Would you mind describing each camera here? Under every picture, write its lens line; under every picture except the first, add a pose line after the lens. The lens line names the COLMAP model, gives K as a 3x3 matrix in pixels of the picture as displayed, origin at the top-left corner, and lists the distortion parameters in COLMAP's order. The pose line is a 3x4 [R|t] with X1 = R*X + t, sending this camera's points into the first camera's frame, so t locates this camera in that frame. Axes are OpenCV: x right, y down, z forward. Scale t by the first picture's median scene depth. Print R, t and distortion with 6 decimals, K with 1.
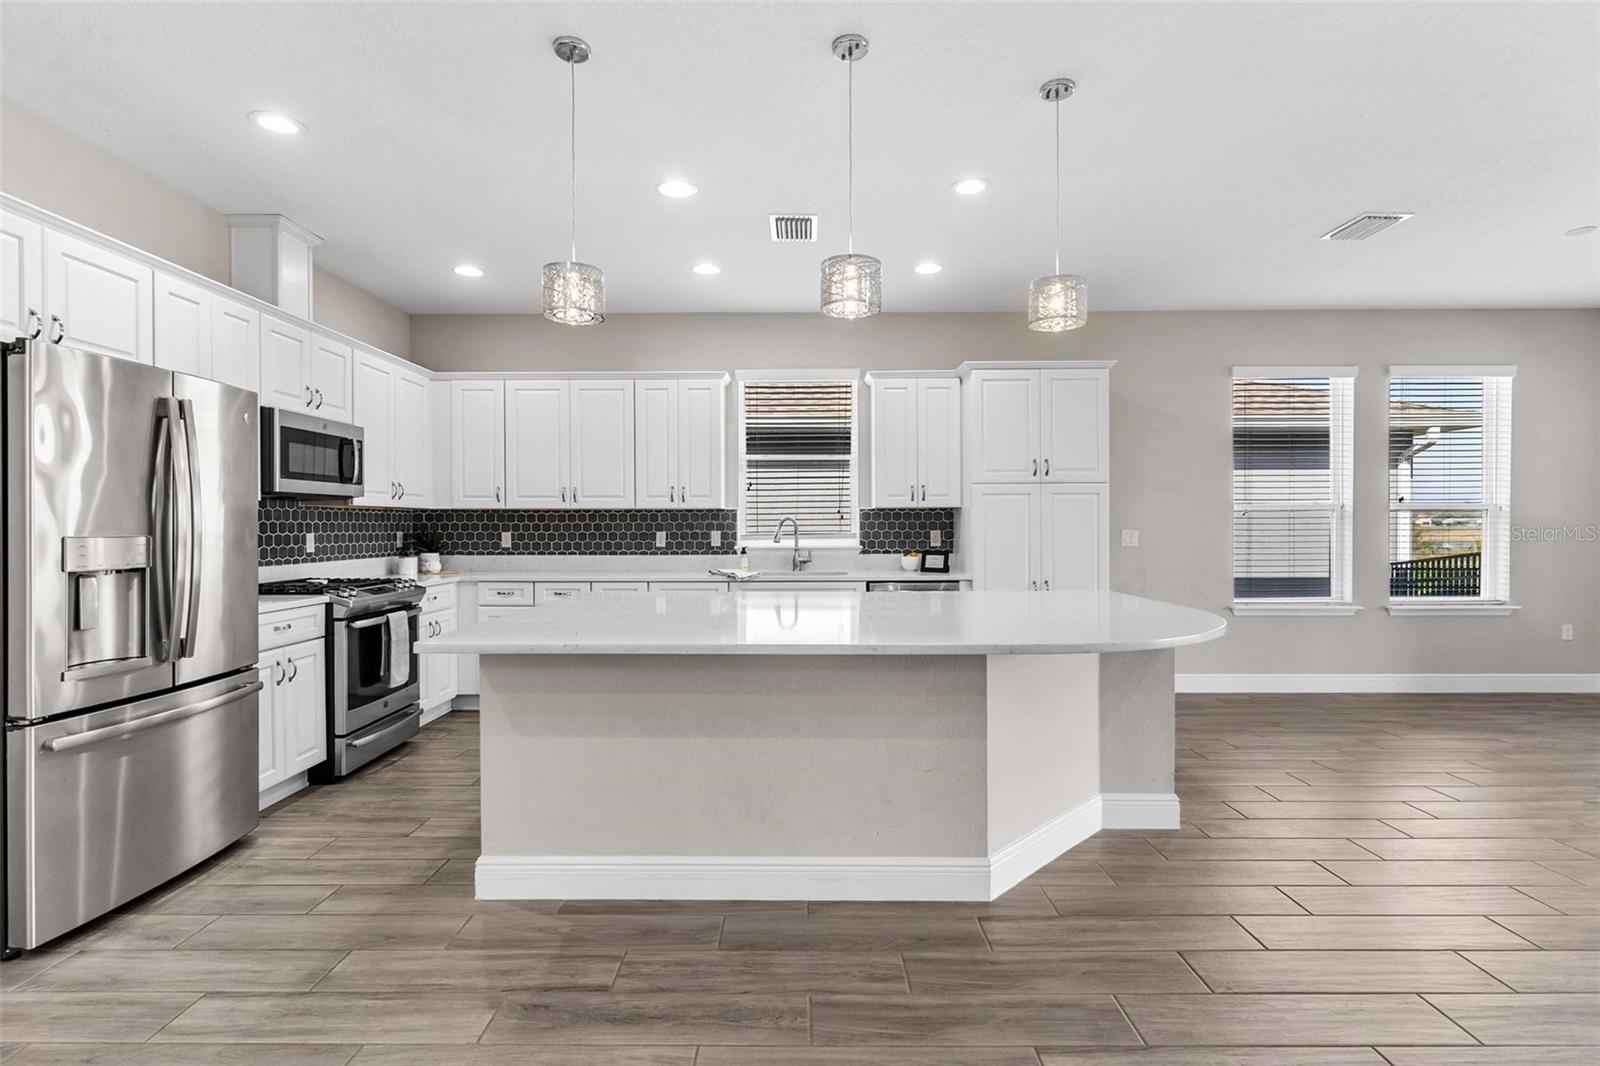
lens RADIAL K [[778.3, 0, 795.4], [0, 778.3, 529.0], [0, 0, 1]] dist [0.003722, -0.001052]
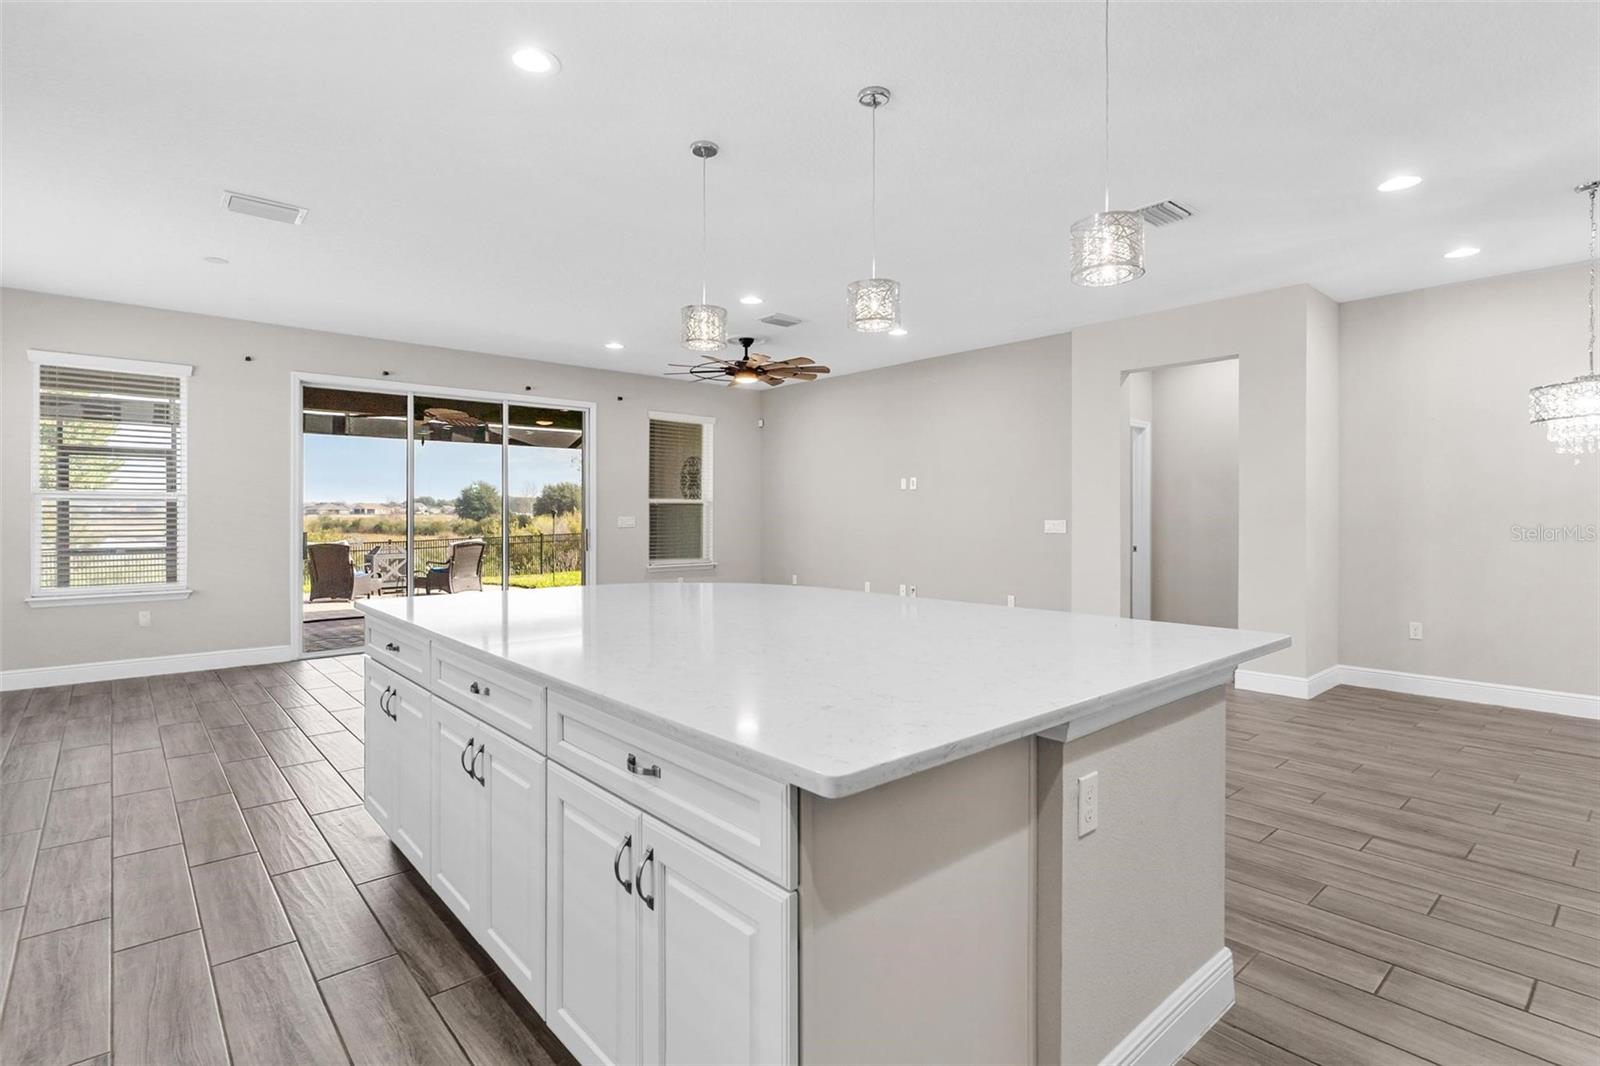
lens RADIAL K [[778.3, 0, 802.3], [0, 778.3, 516.8], [0, 0, 1]] dist [0.003722, -0.001052]
pose [[-0.666008, -0.000890, 0.745944, -0.393223], [0.005433, 0.999967, 0.006044, -0.004846], [-0.745925, 0.008078, -0.665981, 1.022140]]
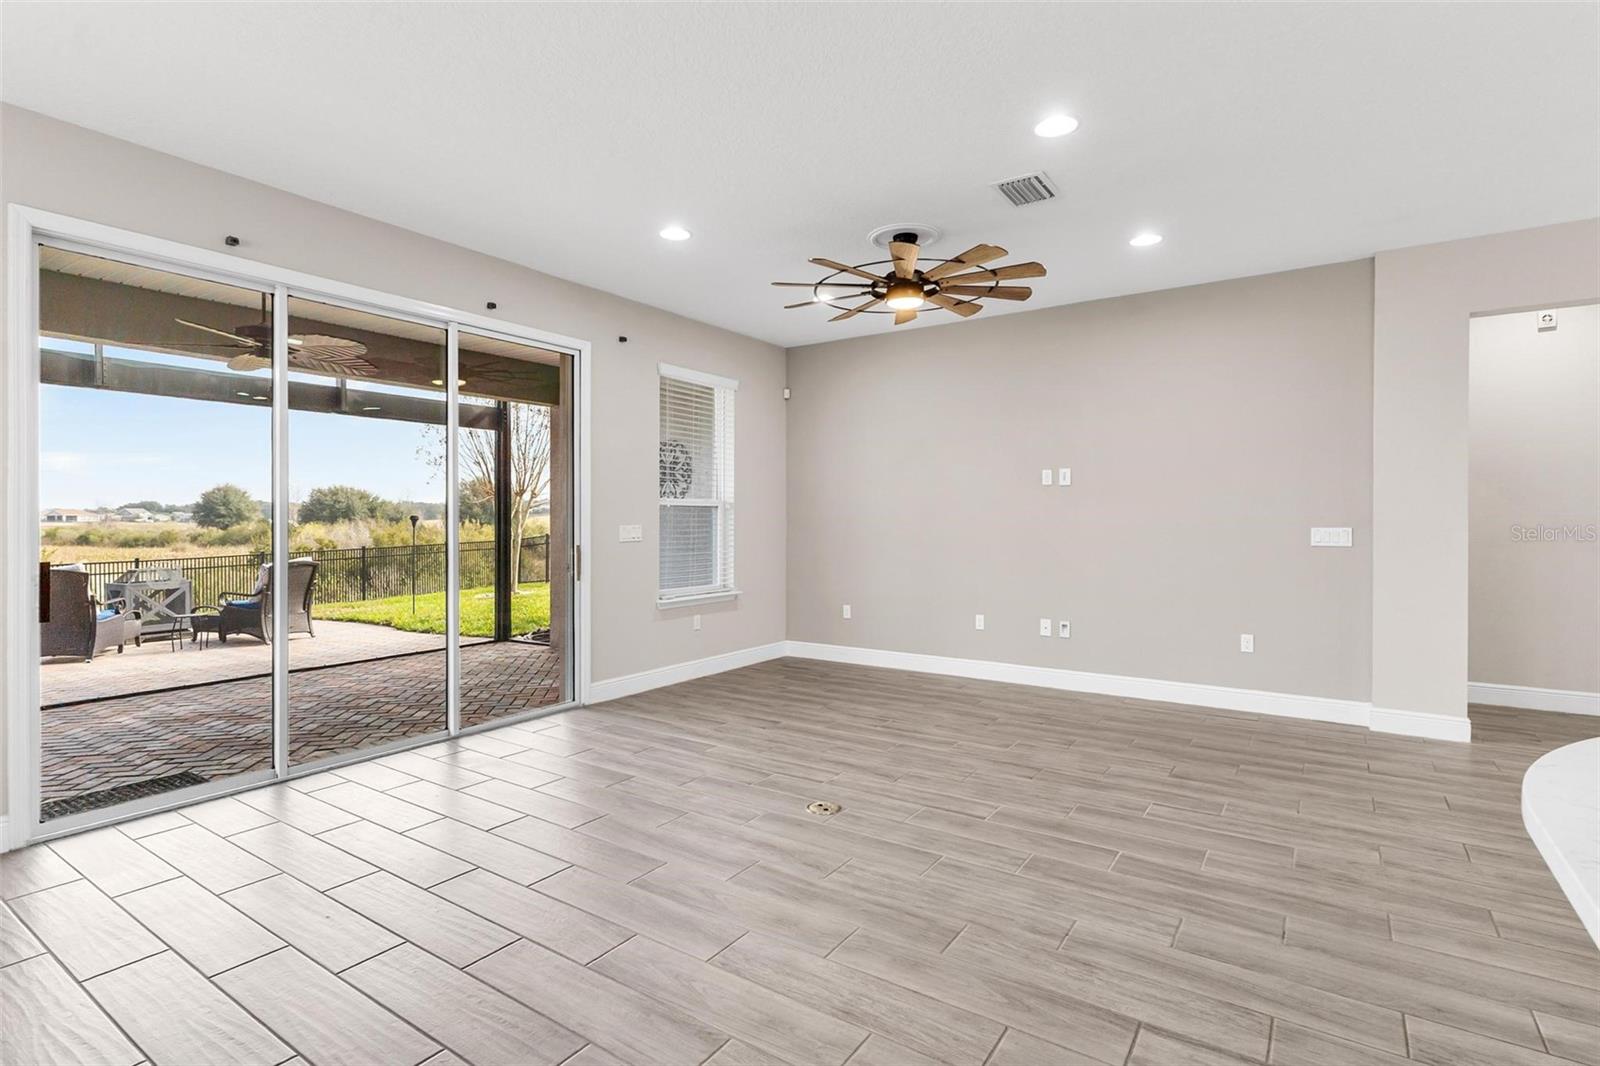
lens RADIAL K [[778.3, 0, 803.2], [0, 778.3, 520.0], [0, 0, 1]] dist [0.003722, -0.001052]
pose [[-0.829113, 0.003764, 0.559069, 0.394341], [0.006916, 0.999970, 0.003524, -0.006104], [-0.559039, 0.006788, -0.829114, 0.936650]]
